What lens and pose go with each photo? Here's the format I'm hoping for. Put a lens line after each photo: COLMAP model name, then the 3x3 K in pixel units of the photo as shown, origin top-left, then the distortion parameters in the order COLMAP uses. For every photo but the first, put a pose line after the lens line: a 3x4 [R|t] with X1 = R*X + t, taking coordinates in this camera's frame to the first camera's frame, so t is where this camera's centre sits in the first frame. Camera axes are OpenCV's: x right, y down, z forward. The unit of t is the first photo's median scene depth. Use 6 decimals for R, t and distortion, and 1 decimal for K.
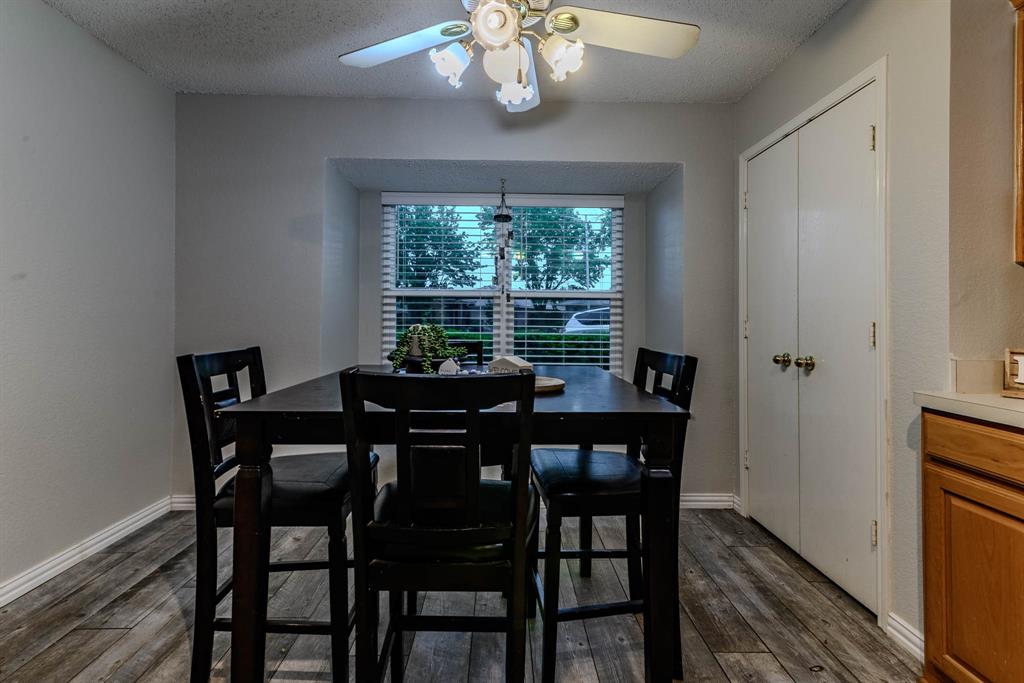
lens RADIAL K [[482.5, 0, 505.3], [0, 482.5, 315.6], [0, 0, 1]] dist [0.012401, -0.000769]
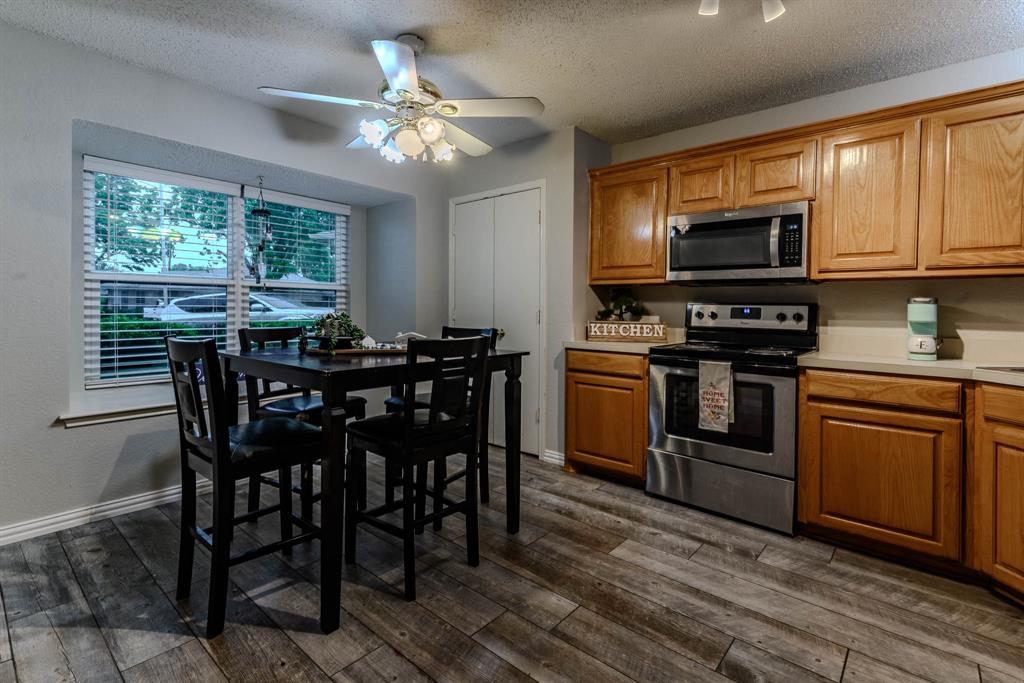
lens RADIAL K [[482.5, 0, 505.3], [0, 482.5, 315.6], [0, 0, 1]] dist [0.012401, -0.000769]
pose [[0.677130, -0.011190, 0.735779, -0.829344], [-0.009060, 0.999682, 0.023541, -0.009140], [-0.735808, -0.022606, 0.676813, -0.250507]]
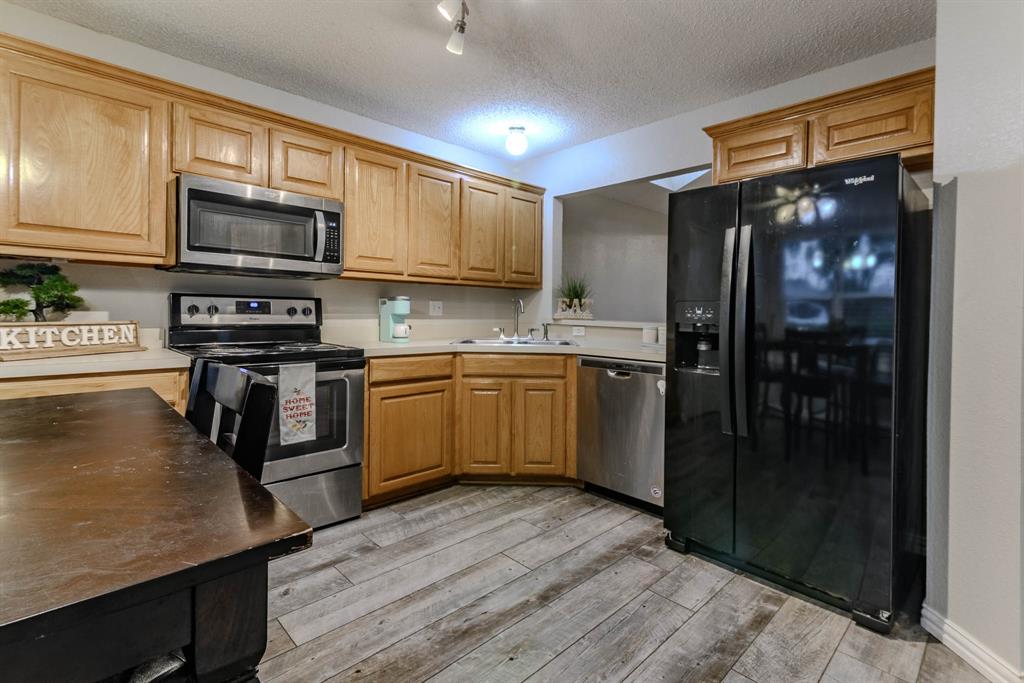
lens RADIAL K [[482.5, 0, 505.3], [0, 482.5, 315.6], [0, 0, 1]] dist [0.012401, -0.000769]
pose [[-0.677264, -0.025684, 0.735291, -0.636217], [-0.023660, 0.999634, 0.013126, 0.001556], [-0.735359, -0.008507, -0.677624, 0.743317]]
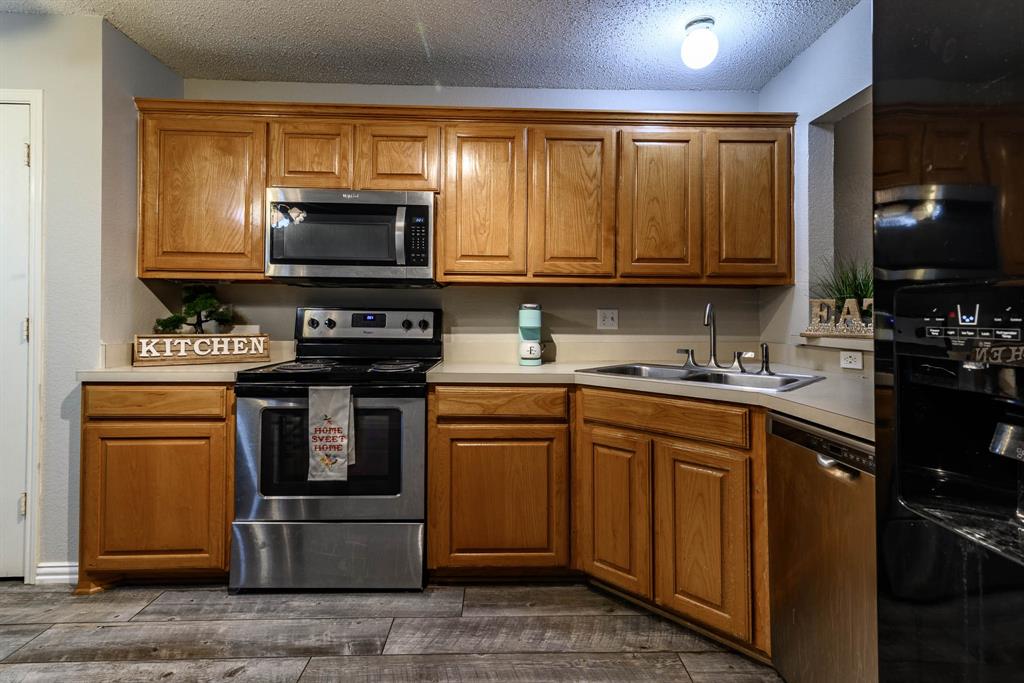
lens RADIAL K [[479.3, 0, 516.4], [0, 479.3, 314.3], [0, 0, 1]] dist [0.014668, -0.000769]
pose [[-0.012815, 0.002936, 0.999914, -0.405491], [-0.010833, 0.999937, -0.003075, -0.003529], [-0.999859, -0.010871, -0.012782, -0.131418]]
